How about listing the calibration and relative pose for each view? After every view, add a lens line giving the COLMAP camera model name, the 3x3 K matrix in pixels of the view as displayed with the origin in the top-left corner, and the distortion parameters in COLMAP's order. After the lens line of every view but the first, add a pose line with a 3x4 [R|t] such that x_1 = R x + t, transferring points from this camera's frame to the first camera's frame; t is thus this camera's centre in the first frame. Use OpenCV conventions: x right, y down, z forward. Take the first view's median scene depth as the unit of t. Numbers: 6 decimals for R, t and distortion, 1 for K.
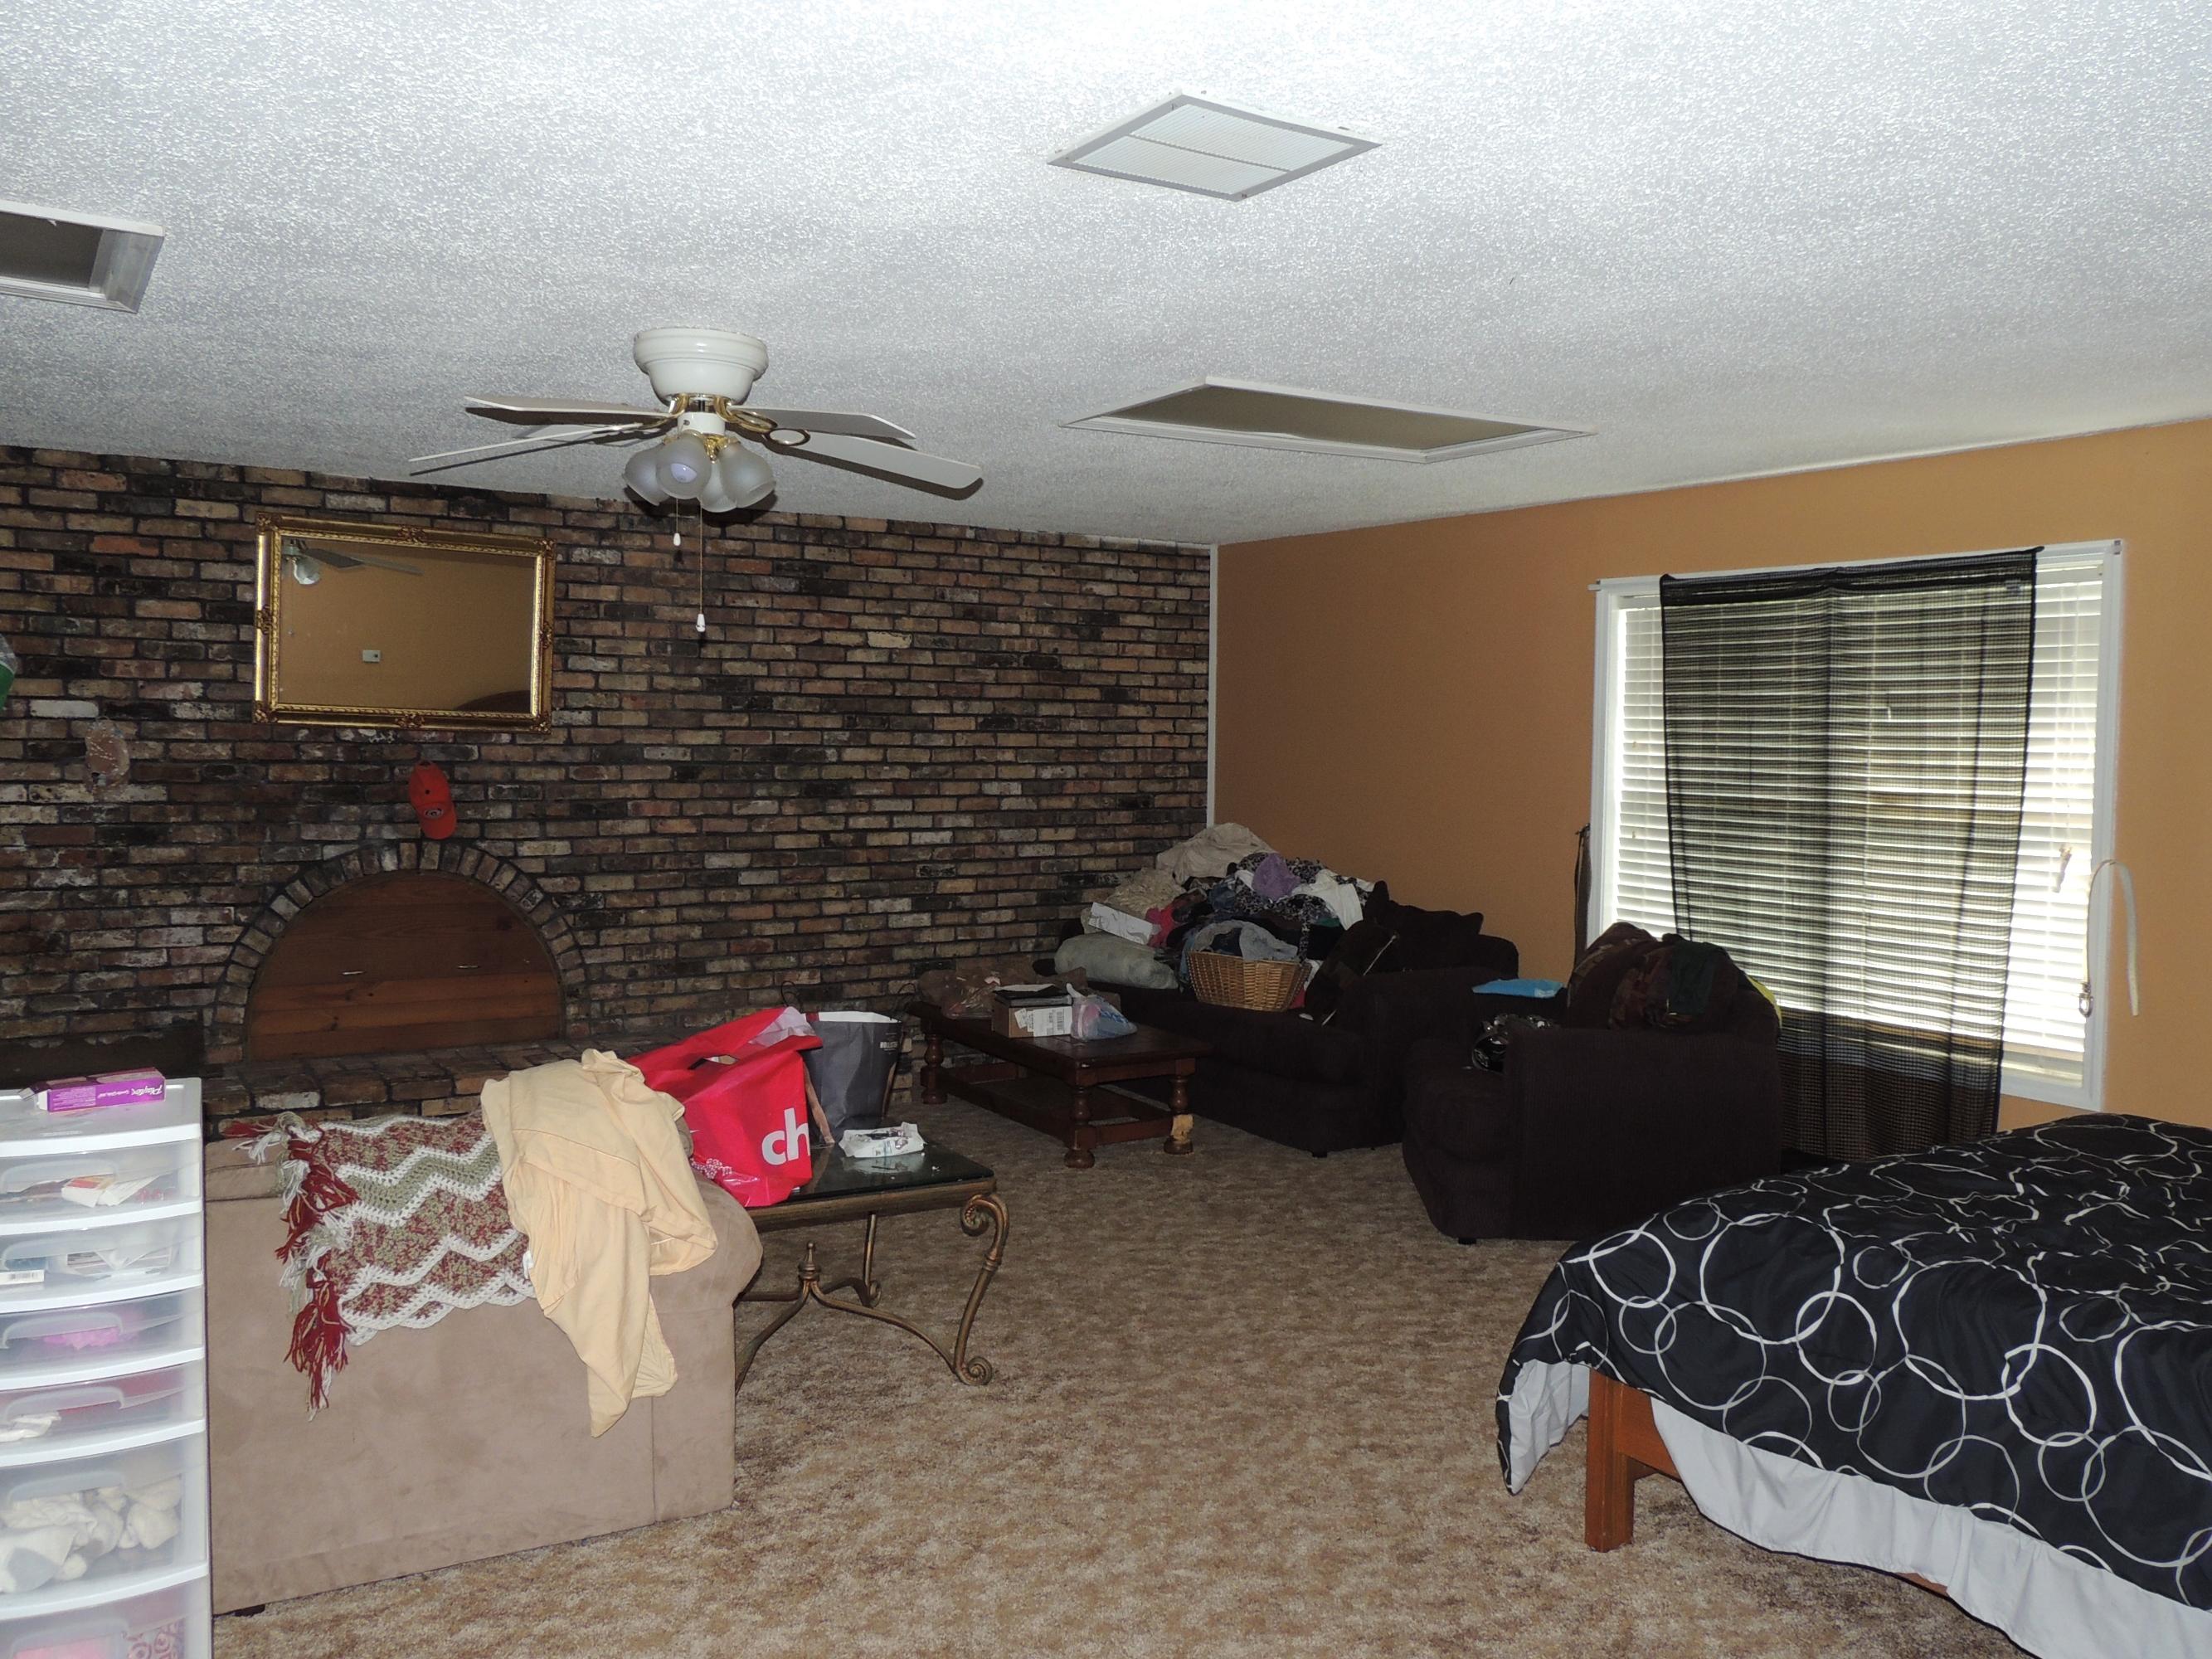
lens RADIAL K [[1823.5, 0, 1105.4], [0, 1823.5, 829.8], [0, 0, 1]] dist [-0.000778, 0.003347]
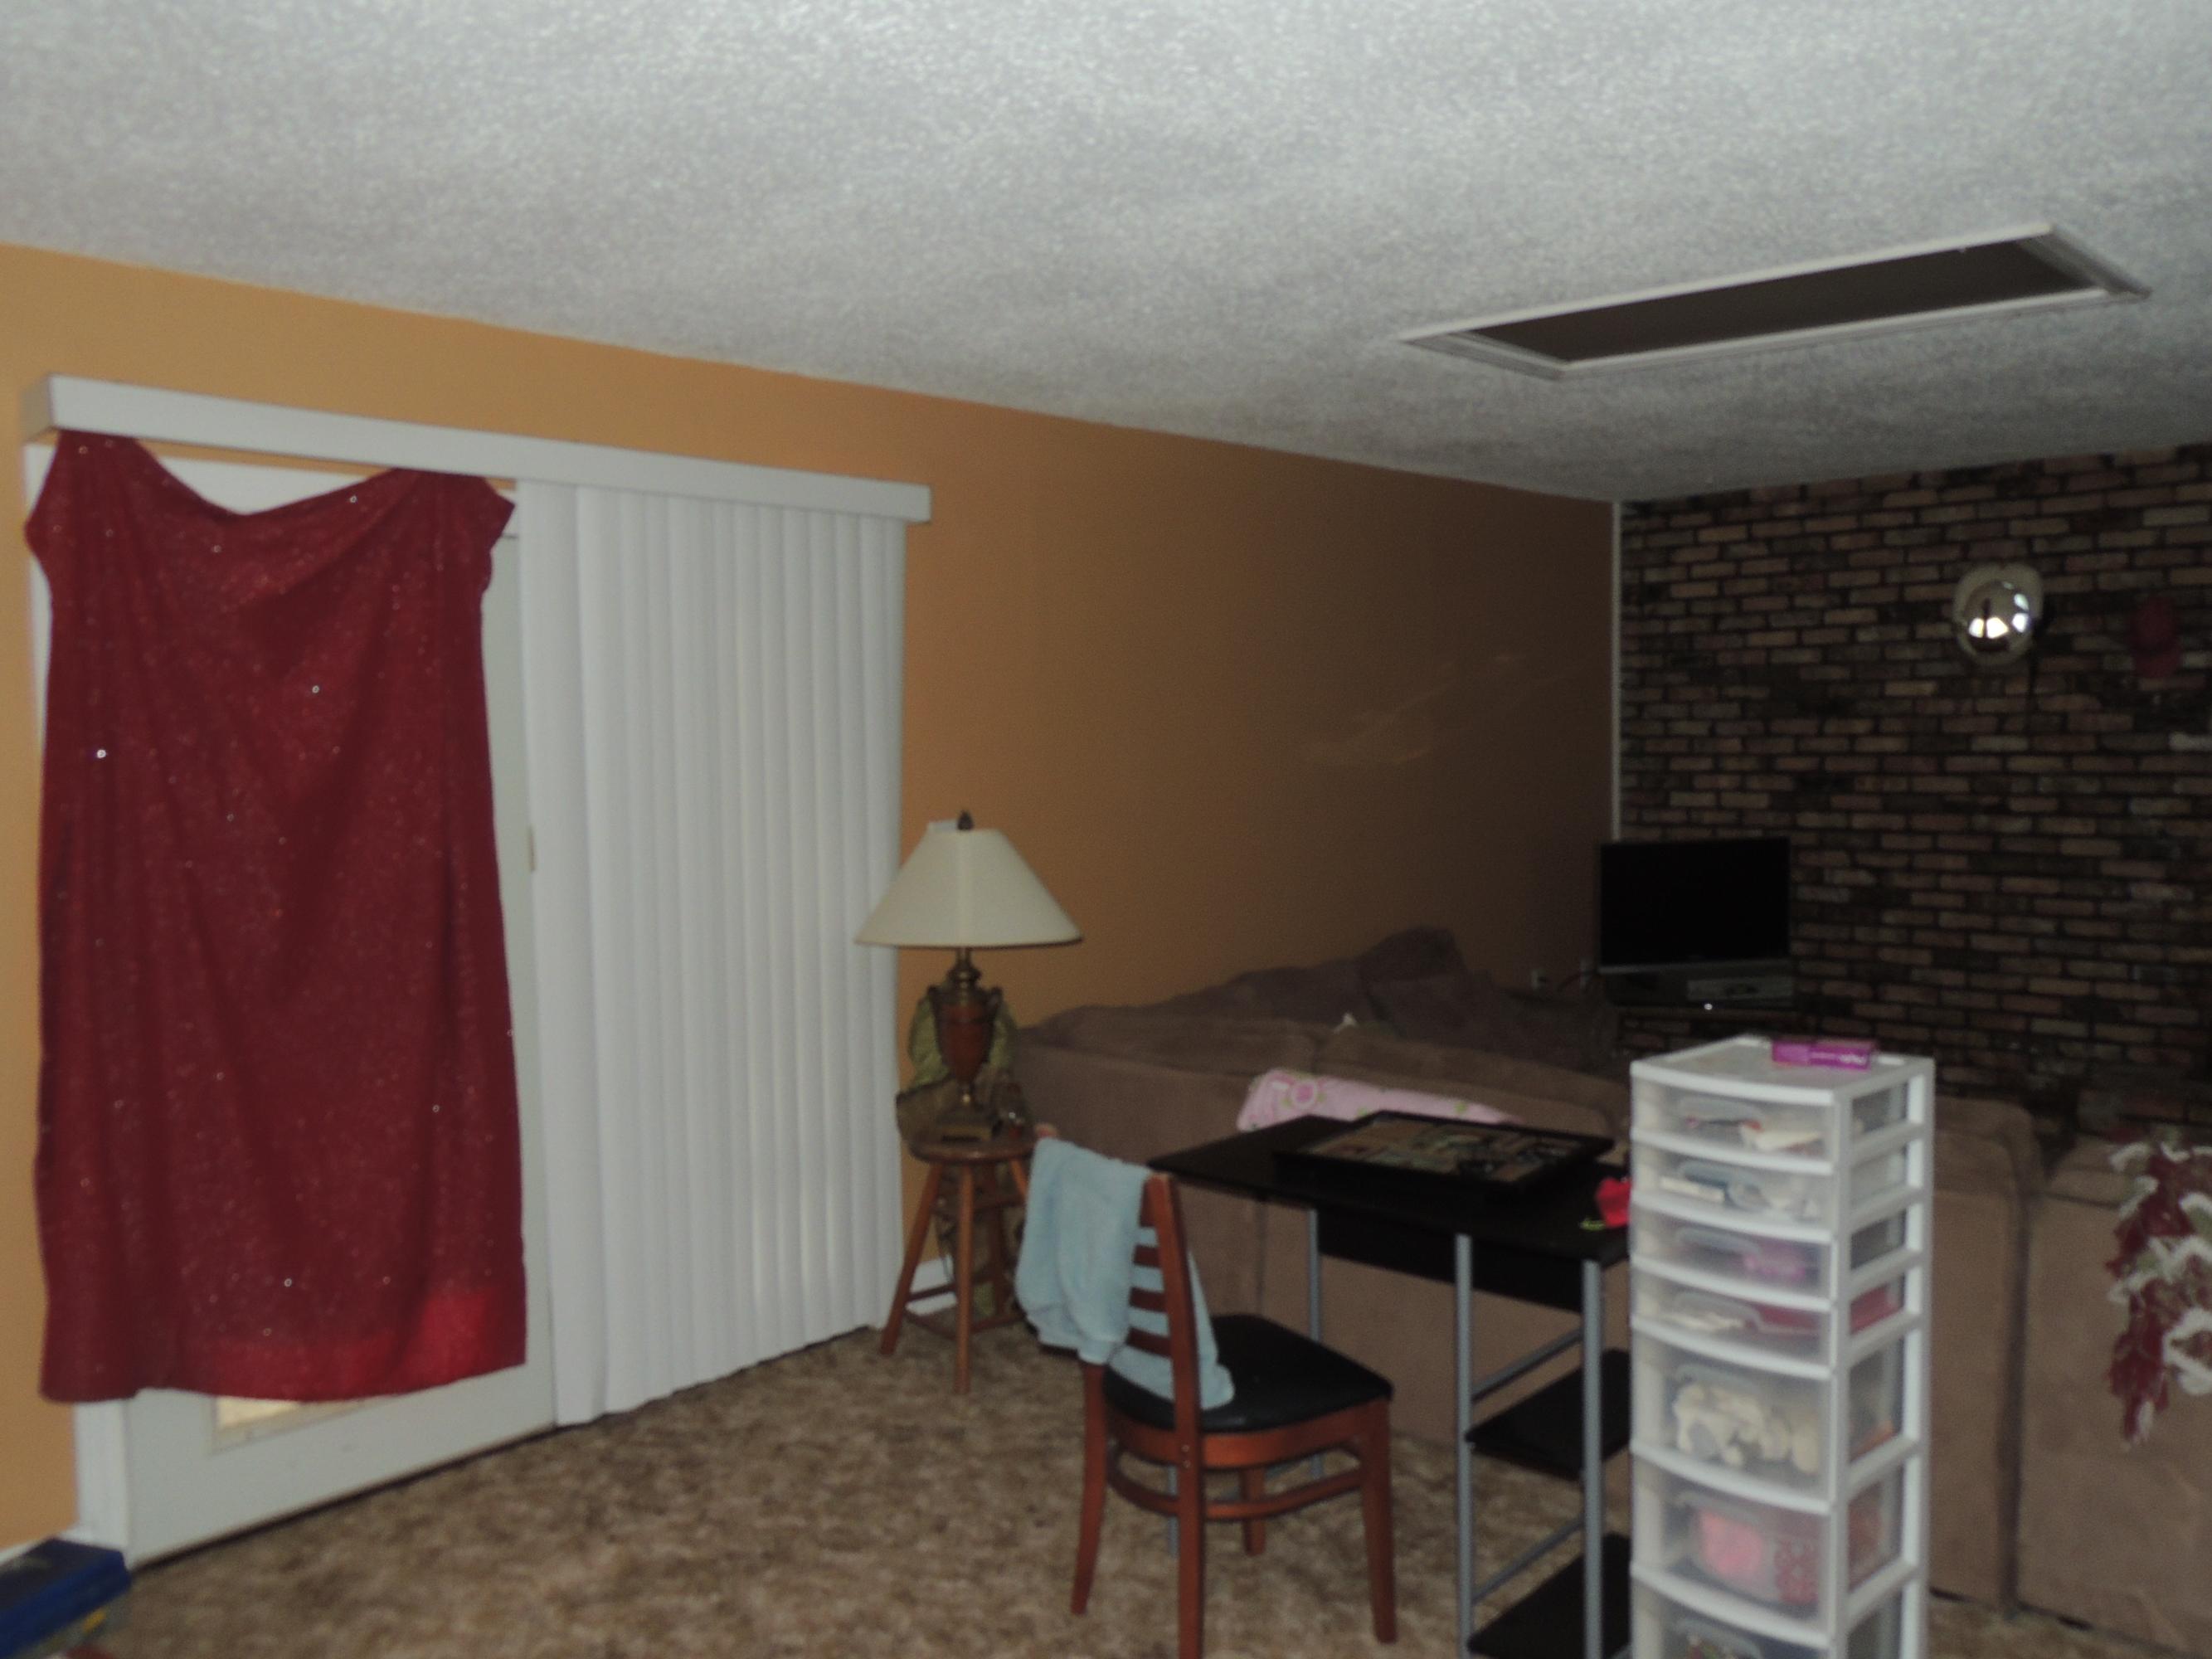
lens RADIAL K [[1823.5, 0, 1105.7], [0, 1823.5, 826.7], [0, 0, 1]] dist [-0.000778, 0.003347]
pose [[0.262407, 0.036761, -0.964257, 0.322504], [-0.032326, 0.999048, 0.029290, -0.009506], [0.964416, 0.023485, 0.263346, 0.234220]]
